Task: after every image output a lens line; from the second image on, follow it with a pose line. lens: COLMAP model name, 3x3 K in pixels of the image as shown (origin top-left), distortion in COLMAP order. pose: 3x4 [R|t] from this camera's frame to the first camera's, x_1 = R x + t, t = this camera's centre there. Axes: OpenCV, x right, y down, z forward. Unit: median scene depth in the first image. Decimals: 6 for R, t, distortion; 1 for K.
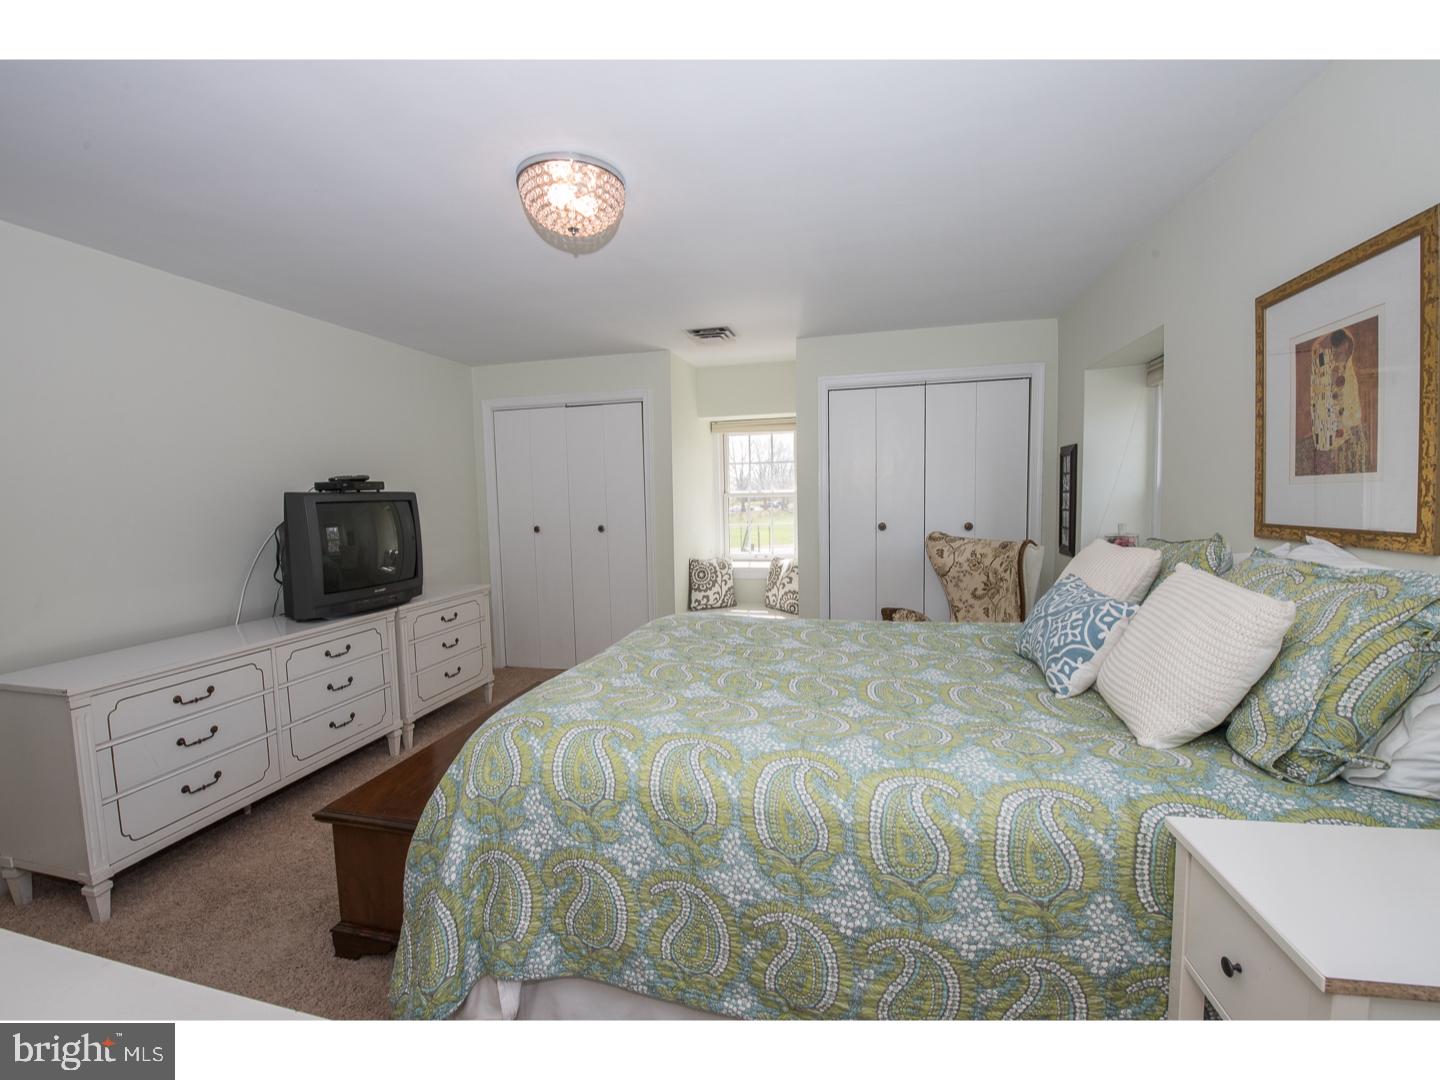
lens RADIAL K [[575.1, 0, 714.5], [0, 575.1, 537.3], [0, 0, 1]] dist [-0.018071, -0.001254]
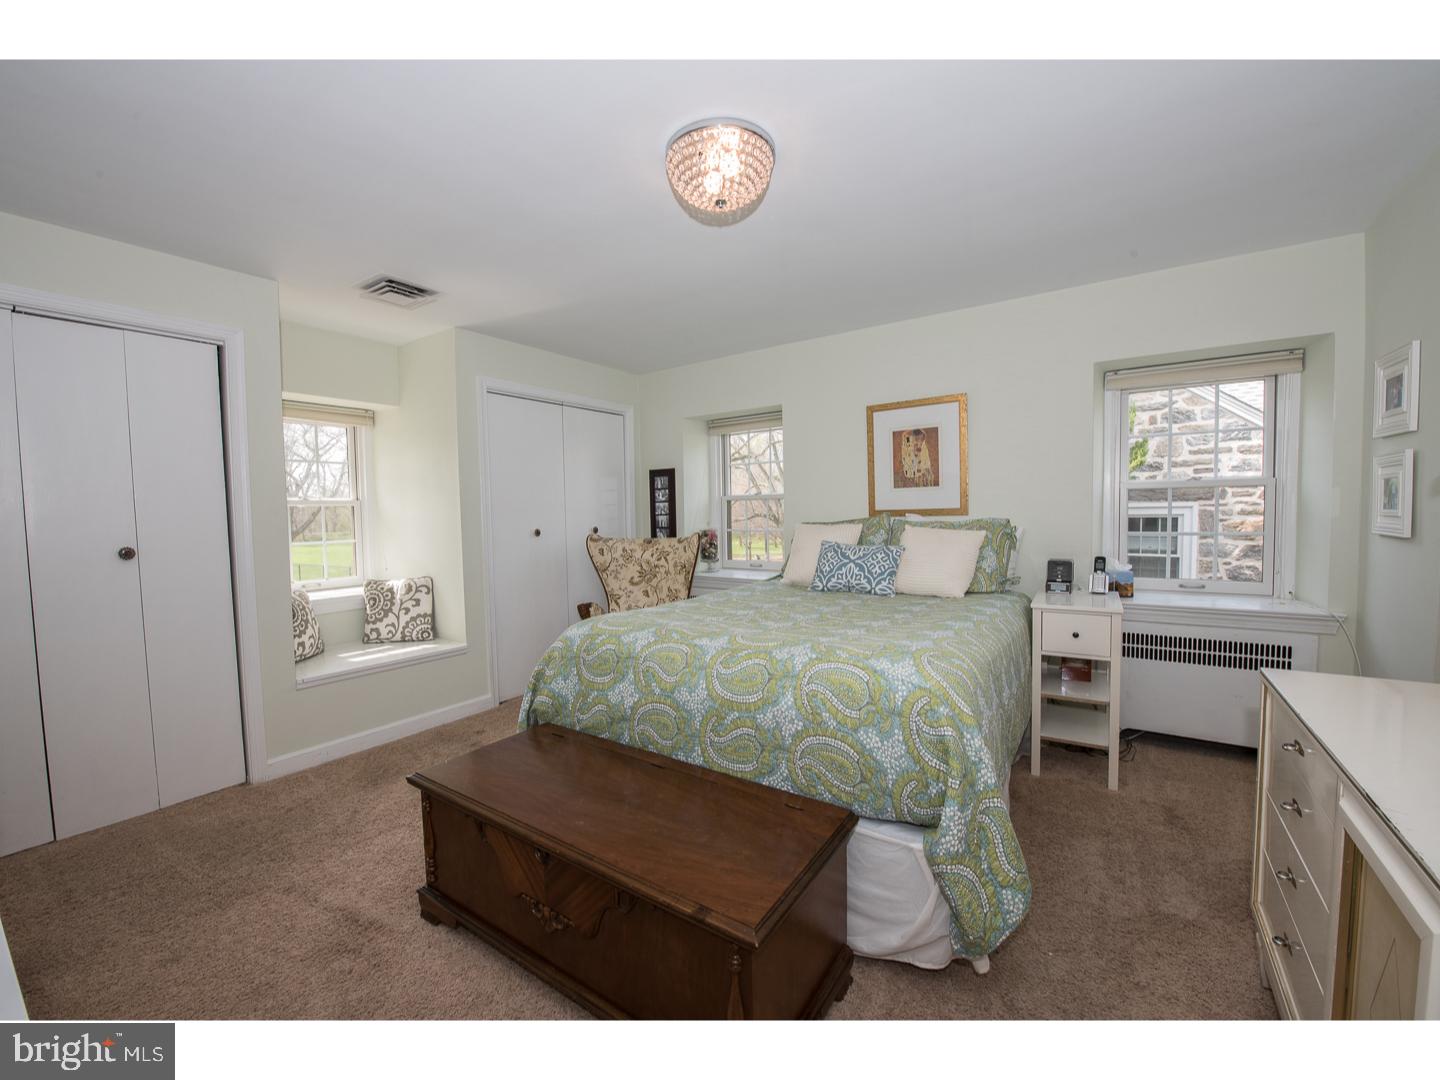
lens RADIAL K [[575.1, 0, 712.9], [0, 575.1, 543.6], [0, 0, 1]] dist [-0.018071, -0.001254]
pose [[0.370095, -0.039839, 0.928139, -0.640979], [0.075492, 0.997066, 0.012696, 0.013907], [-0.925922, 0.065368, 0.372016, 0.370845]]
